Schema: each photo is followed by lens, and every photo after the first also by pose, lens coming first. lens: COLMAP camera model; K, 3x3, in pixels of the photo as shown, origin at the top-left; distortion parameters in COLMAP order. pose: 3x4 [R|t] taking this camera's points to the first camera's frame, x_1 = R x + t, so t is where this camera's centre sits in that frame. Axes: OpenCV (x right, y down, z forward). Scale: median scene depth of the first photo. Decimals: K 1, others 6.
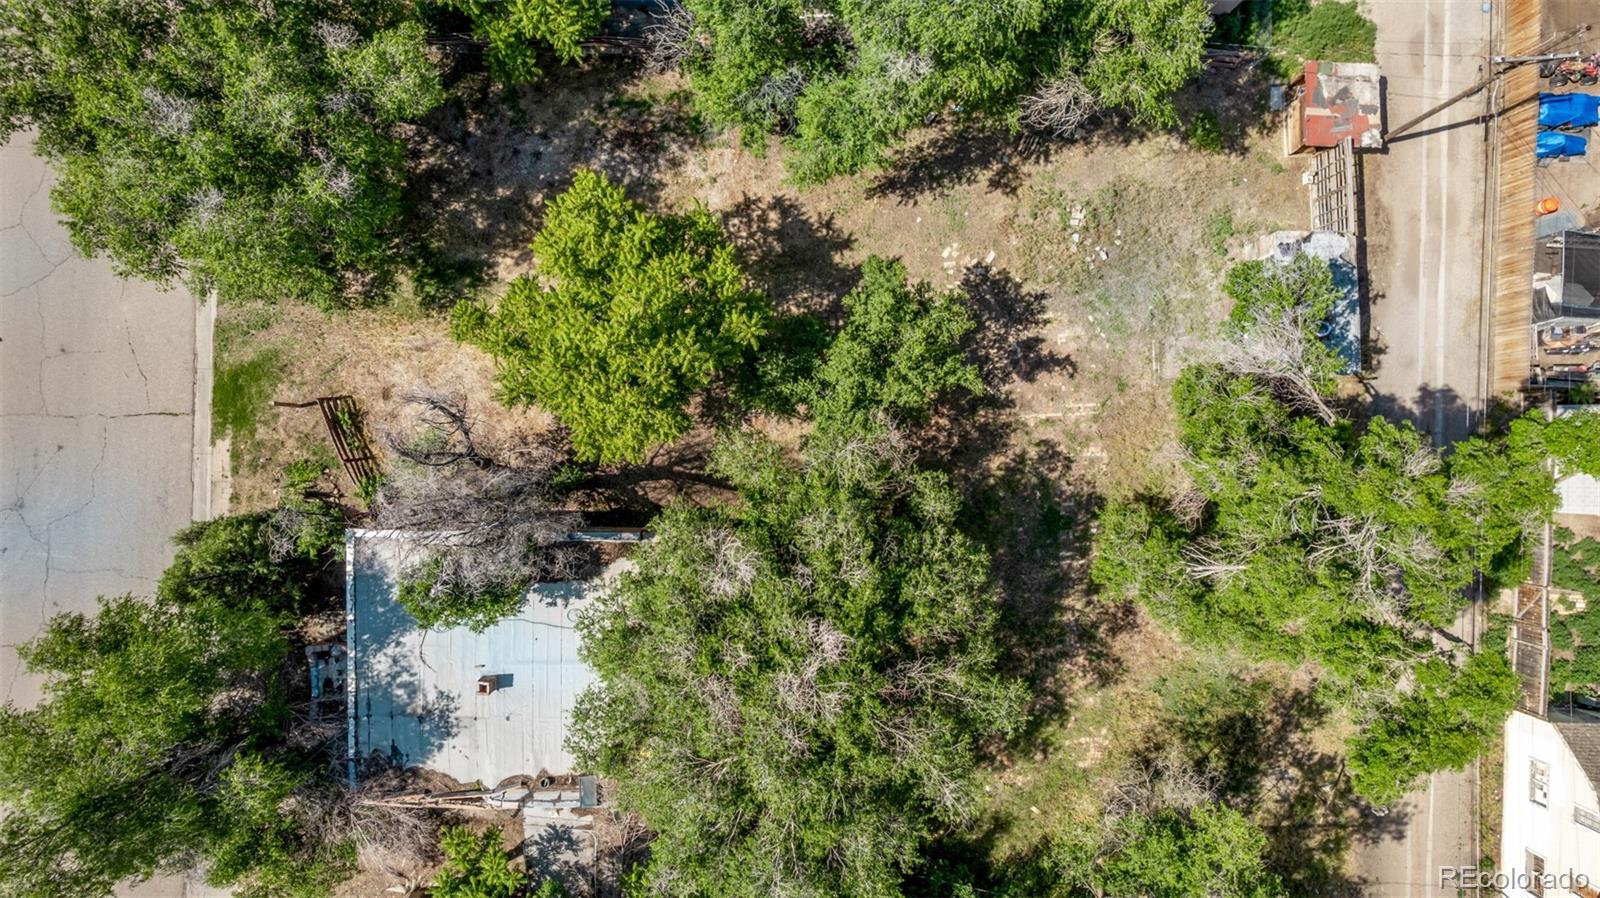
lens RADIAL K [[1001.7, 0, 799.4], [0, 1001.7, 449.5], [0, 0, 1]] dist [-0.040963, 0.018628]
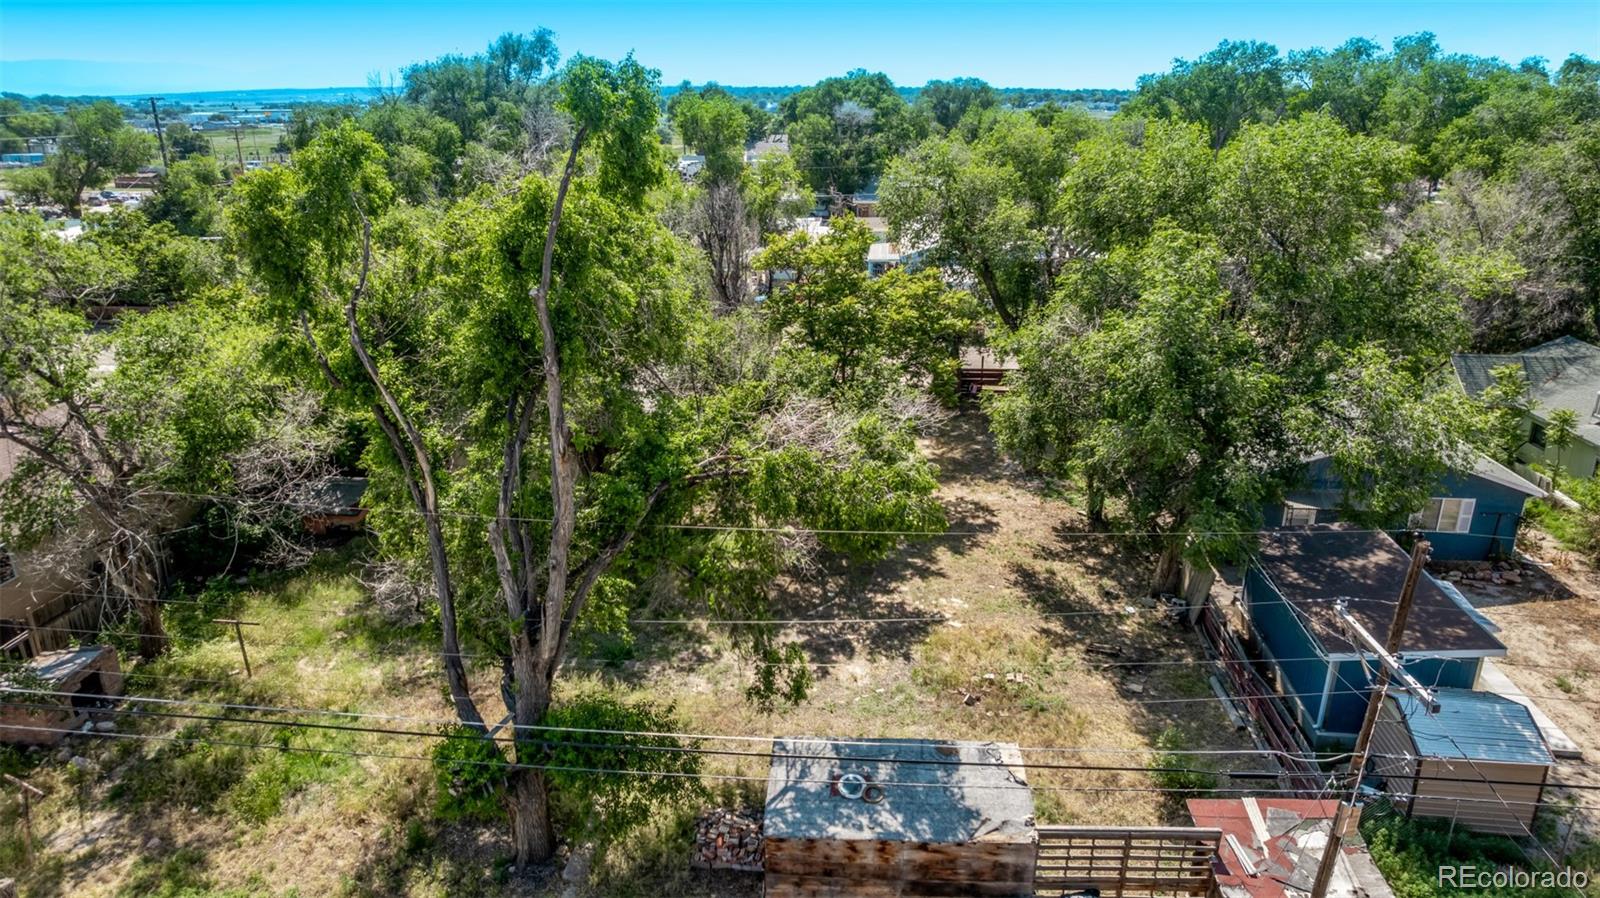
lens RADIAL K [[1001.7, 0, 800.8], [0, 1001.7, 446.8], [0, 0, 1]] dist [-0.040963, 0.018628]
pose [[-0.073157, 0.325647, -0.942657, 0.920526], [-0.997181, -0.039669, 0.063685, -0.114226], [-0.016656, 0.944659, 0.327631, 0.598070]]
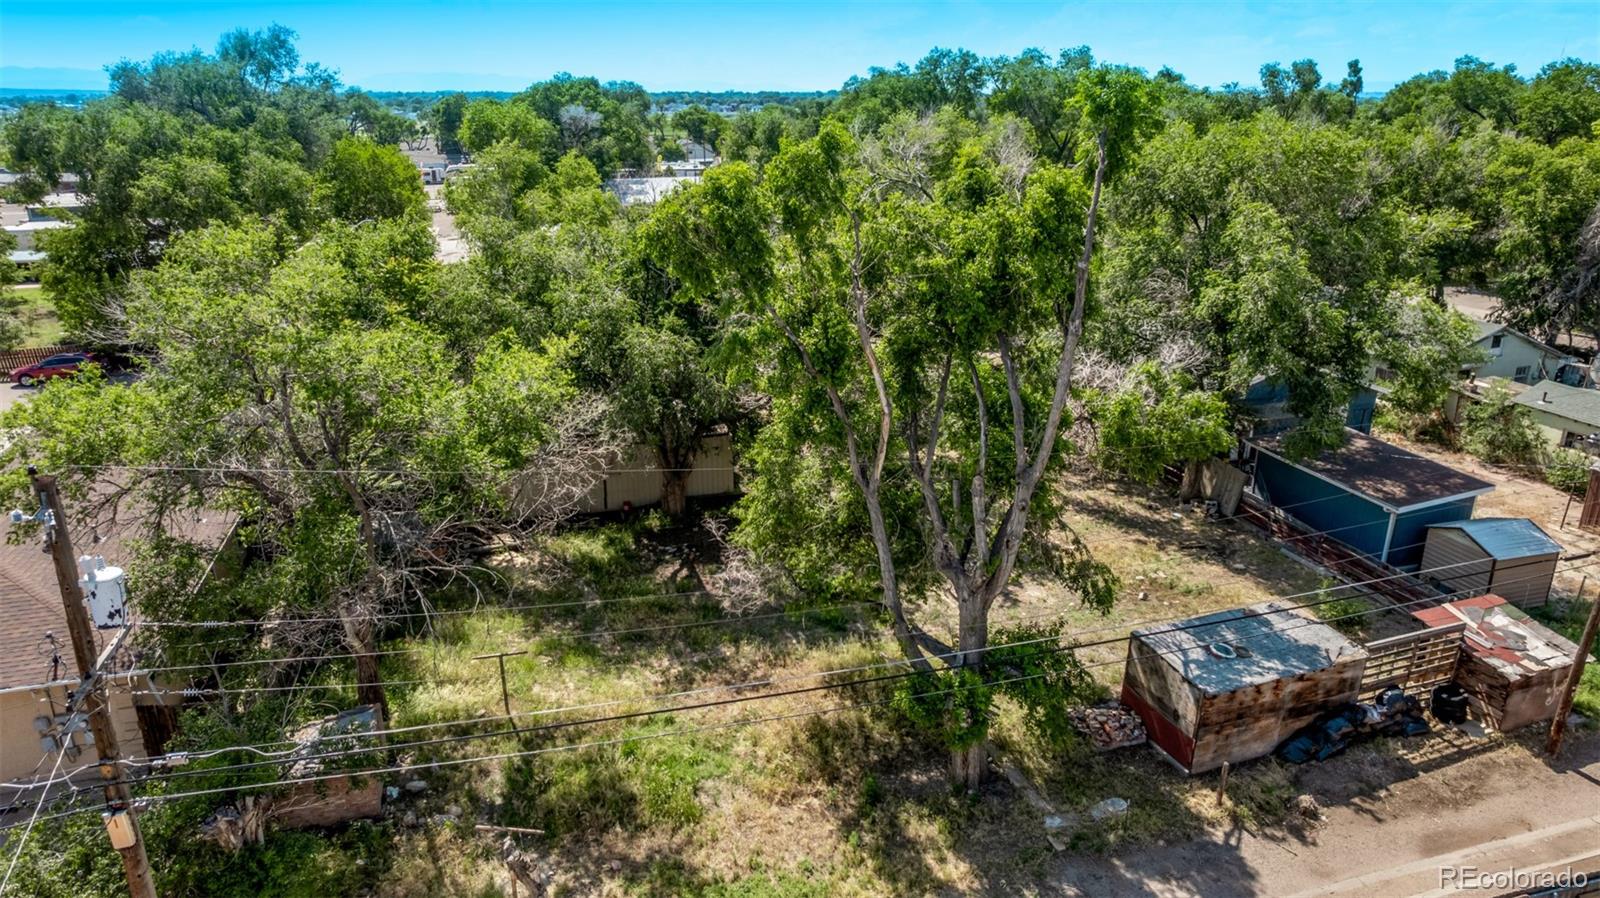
lens RADIAL K [[1001.7, 0, 791.4], [0, 1001.7, 451.4], [0, 0, 1]] dist [-0.040963, 0.018628]
pose [[0.303452, 0.312052, -0.900300, 0.945719], [-0.952736, 0.084957, -0.291679, 0.335994], [-0.014532, 0.946259, 0.323084, 0.605682]]
